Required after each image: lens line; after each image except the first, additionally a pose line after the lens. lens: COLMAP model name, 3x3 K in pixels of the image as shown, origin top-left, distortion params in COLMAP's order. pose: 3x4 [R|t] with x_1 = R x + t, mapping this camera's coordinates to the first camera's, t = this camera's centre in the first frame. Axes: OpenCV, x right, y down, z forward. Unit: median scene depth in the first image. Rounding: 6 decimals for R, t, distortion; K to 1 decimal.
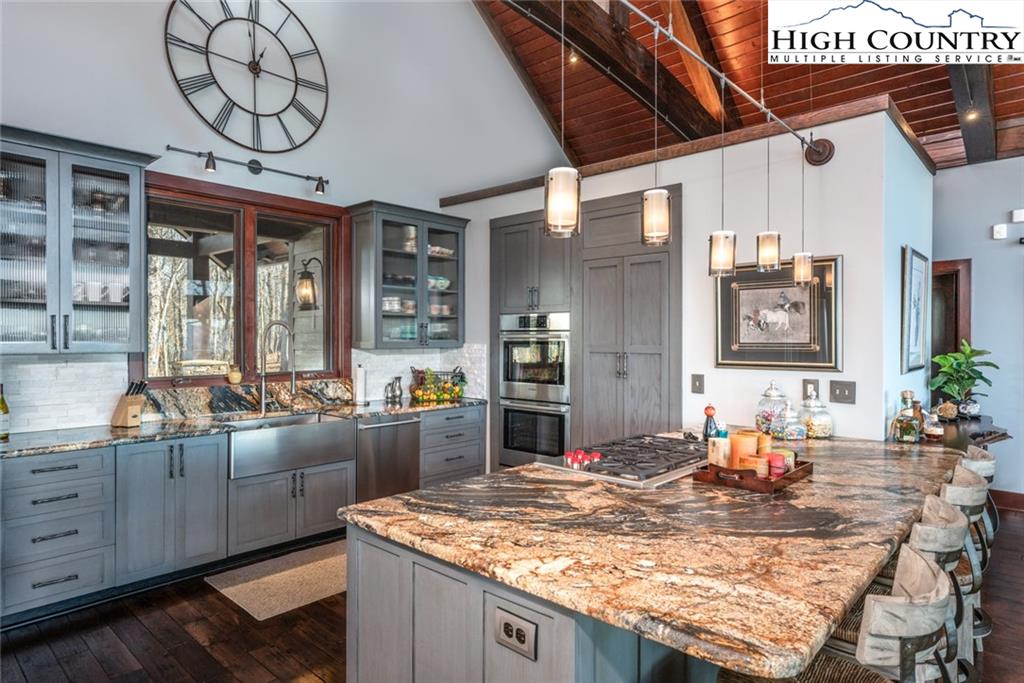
lens RADIAL K [[603.3, 0, 503.9], [0, 603.3, 342.4], [0, 0, 1]] dist [-0.057568, 0.048200]
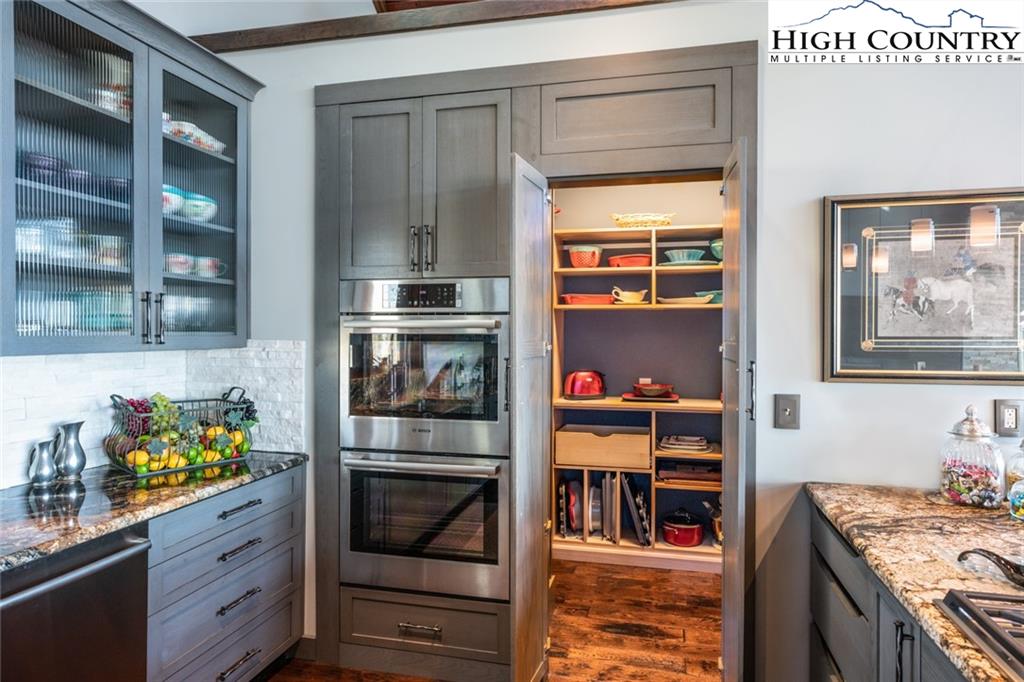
lens RADIAL K [[547.3, 0, 541.8], [0, 547.3, 335.5], [0, 0, 1]] dist [0.001047, 0.001725]
pose [[0.857011, -0.002358, 0.515292, -0.095380], [0.002486, 0.999997, 0.000440, -0.001077], [-0.515292, 0.000904, 0.857014, 0.522361]]
